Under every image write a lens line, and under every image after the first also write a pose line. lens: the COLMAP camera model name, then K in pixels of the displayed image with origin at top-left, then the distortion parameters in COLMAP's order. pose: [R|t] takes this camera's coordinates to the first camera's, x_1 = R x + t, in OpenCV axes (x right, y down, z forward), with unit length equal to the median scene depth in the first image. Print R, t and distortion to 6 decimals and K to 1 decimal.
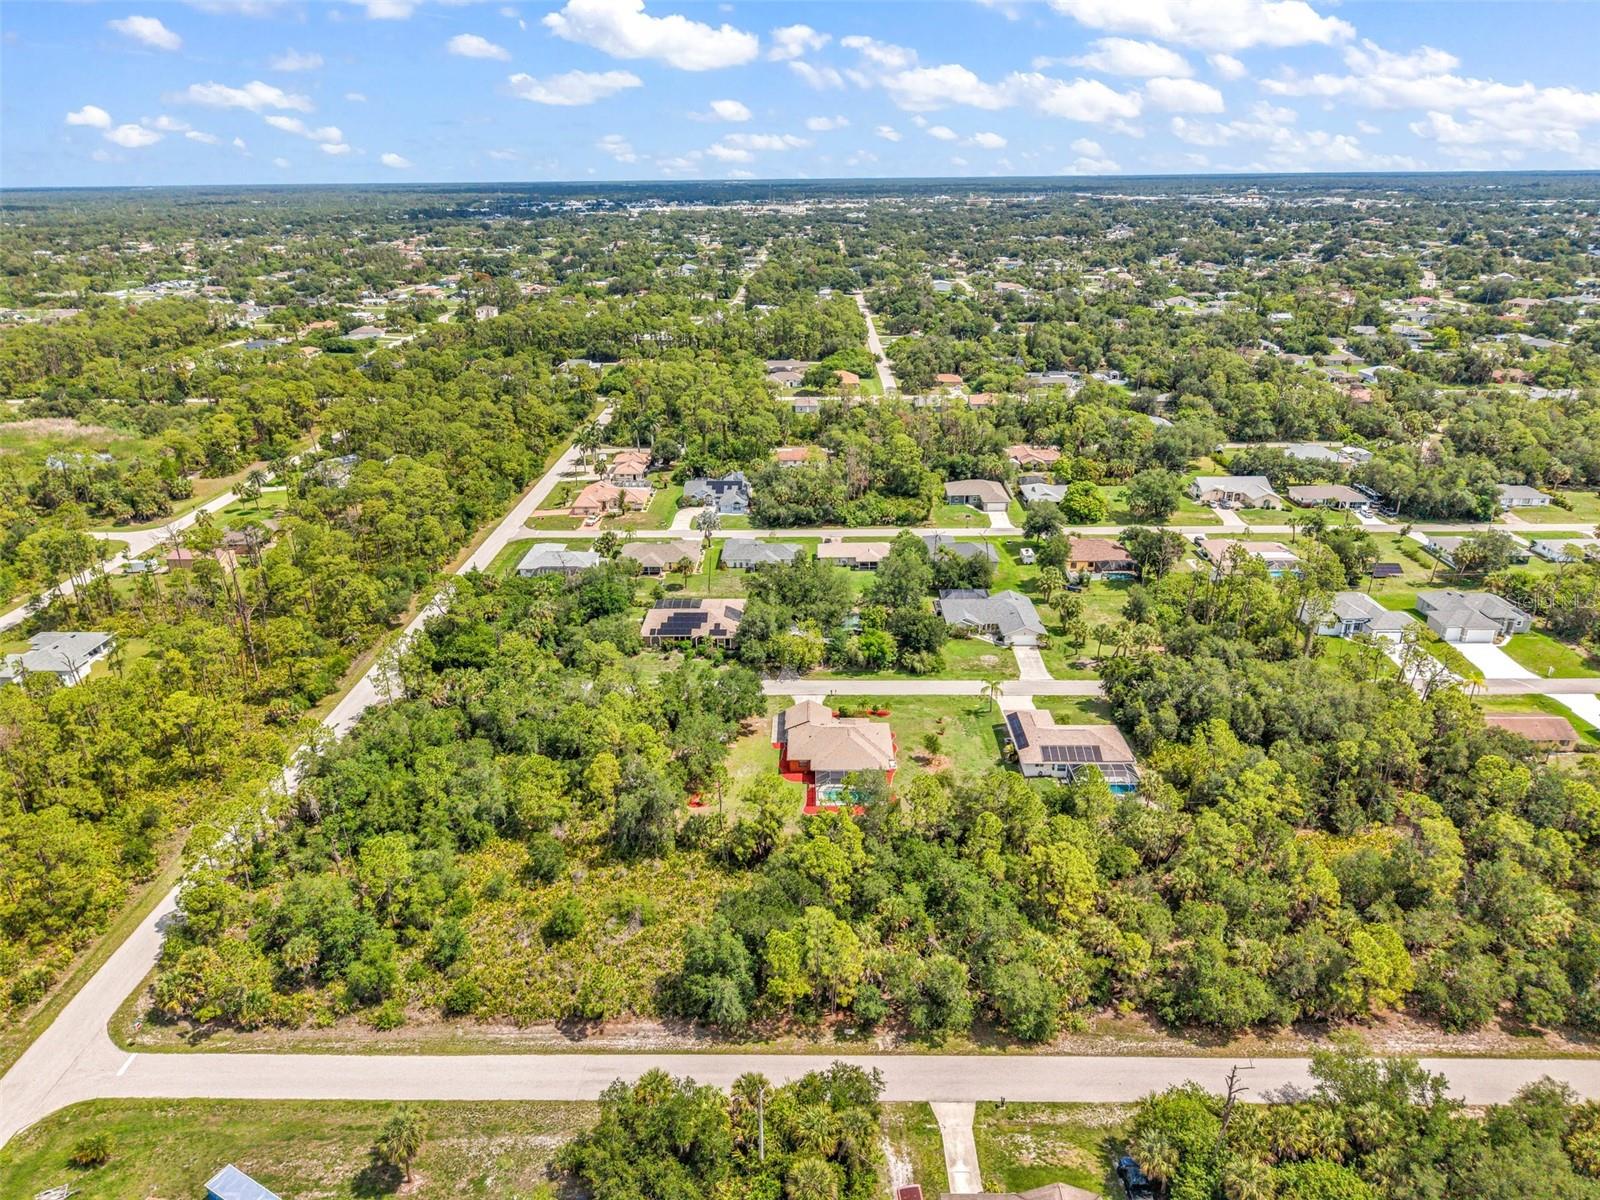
lens RADIAL K [[1067.3, 0, 796.5], [0, 1067.3, 597.1], [0, 0, 1]] dist [0.040502, -0.042702]
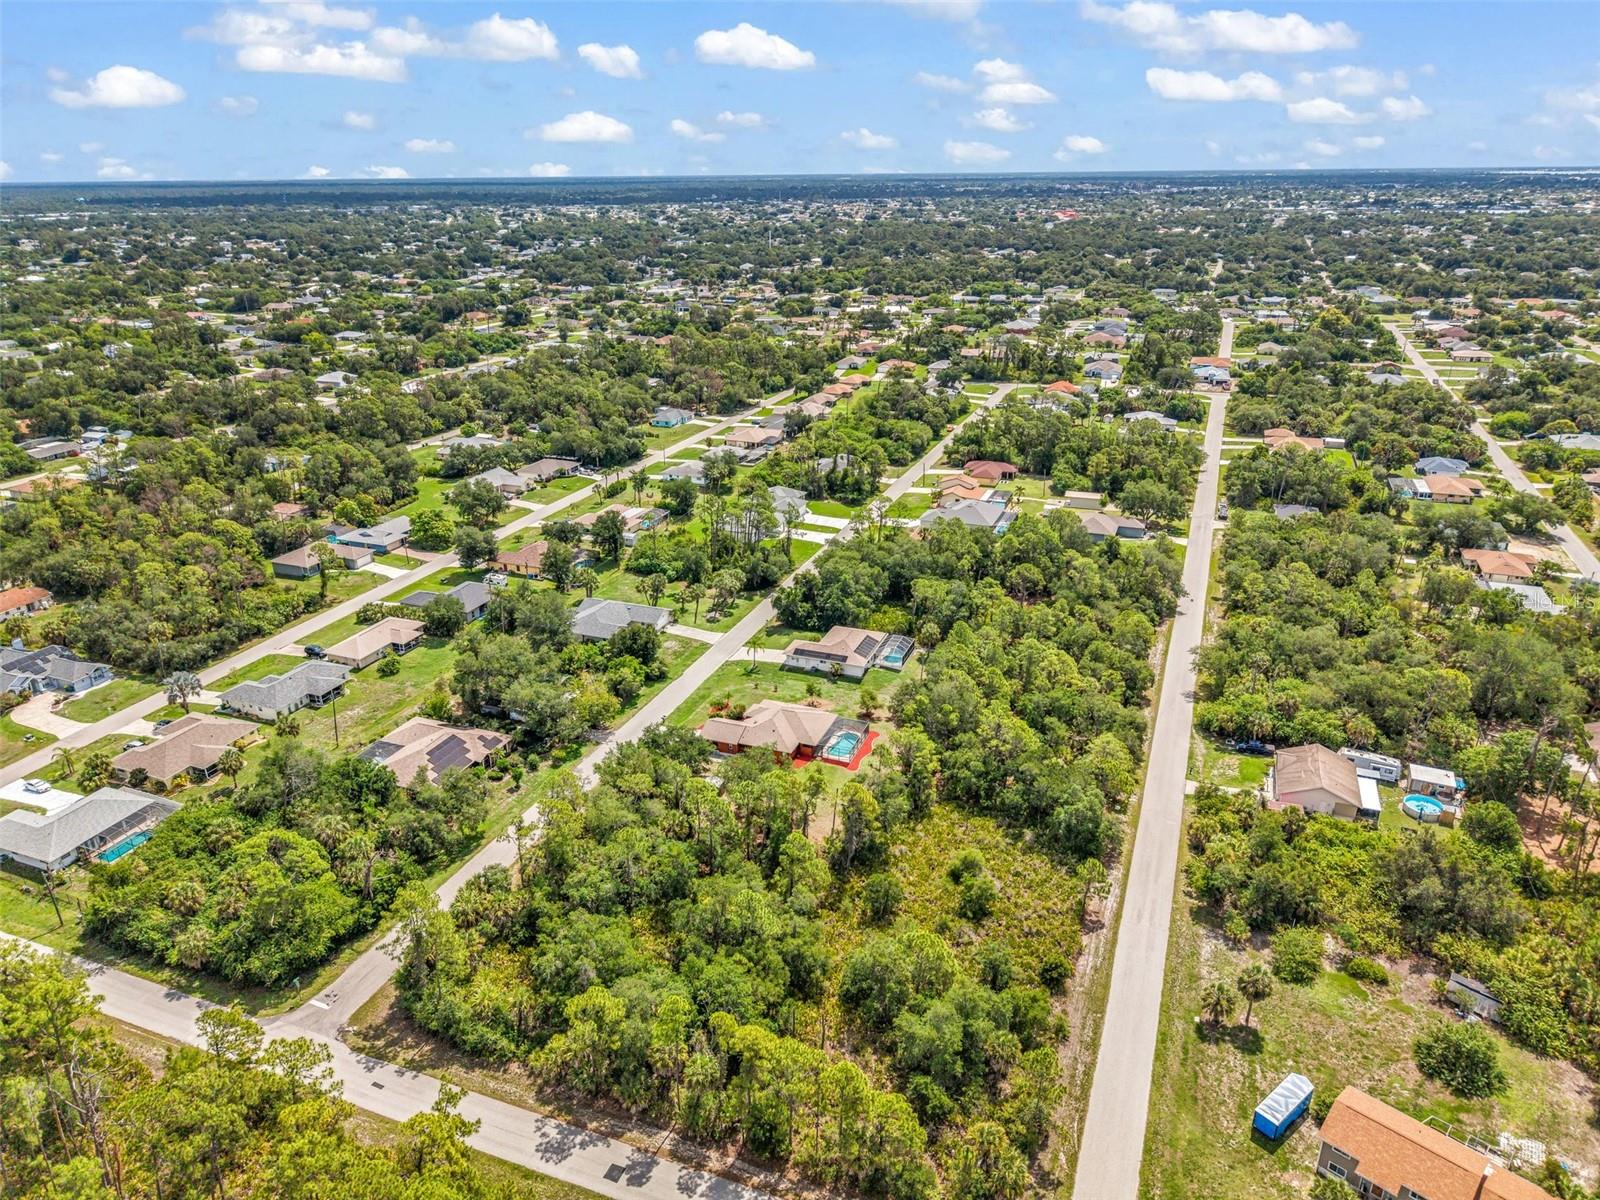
lens RADIAL K [[1037.2, 0, 809.2], [0, 1037.2, 633.4], [0, 0, 1]] dist [0.033301, -0.001268]
pose [[0.339647, -0.371741, 0.863973, -0.674453], [0.345778, 0.903604, 0.252860, -0.169419], [-0.874687, 0.212860, 0.435446, 0.382662]]
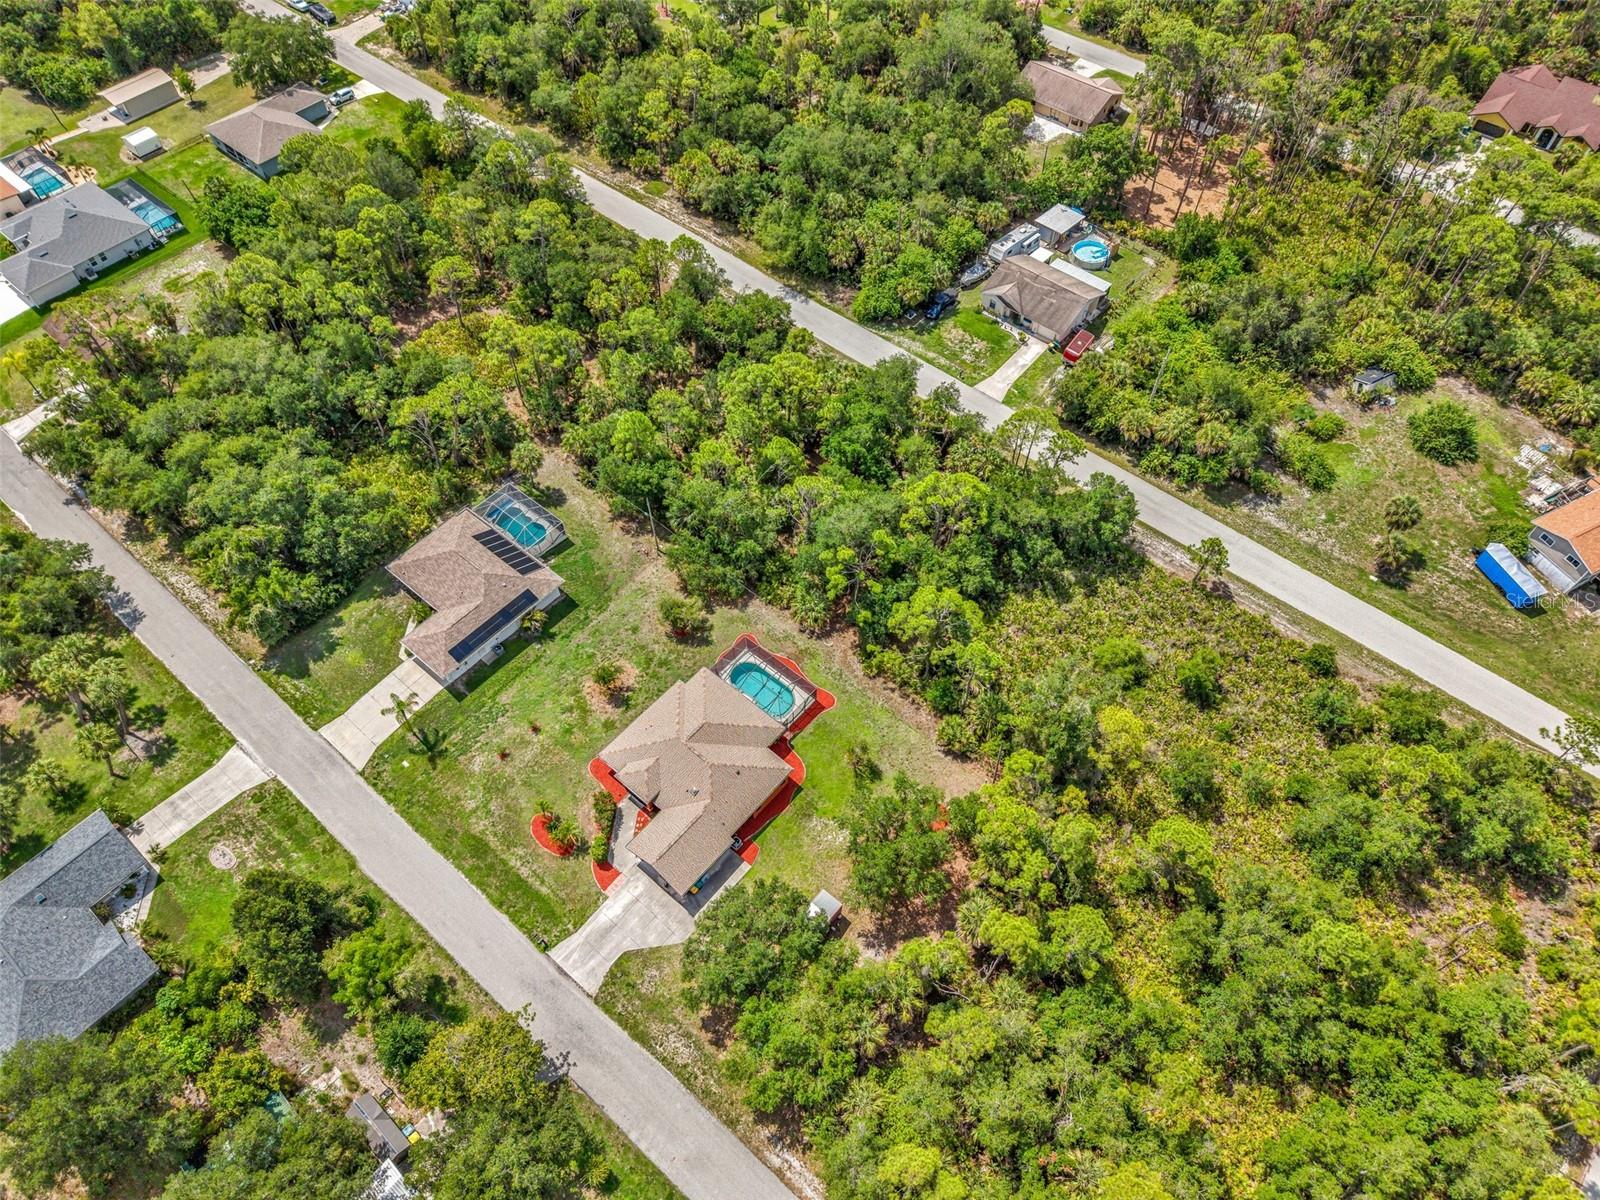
lens RADIAL K [[1072.4, 0, 797.8], [0, 1072.4, 604.9], [0, 0, 1]] dist [0.034728, -0.037316]
pose [[-0.771262, -0.509715, 0.381243, -0.164998], [0.239672, 0.322314, 0.915790, -0.379540], [-0.589672, 0.797687, -0.126424, 0.772779]]
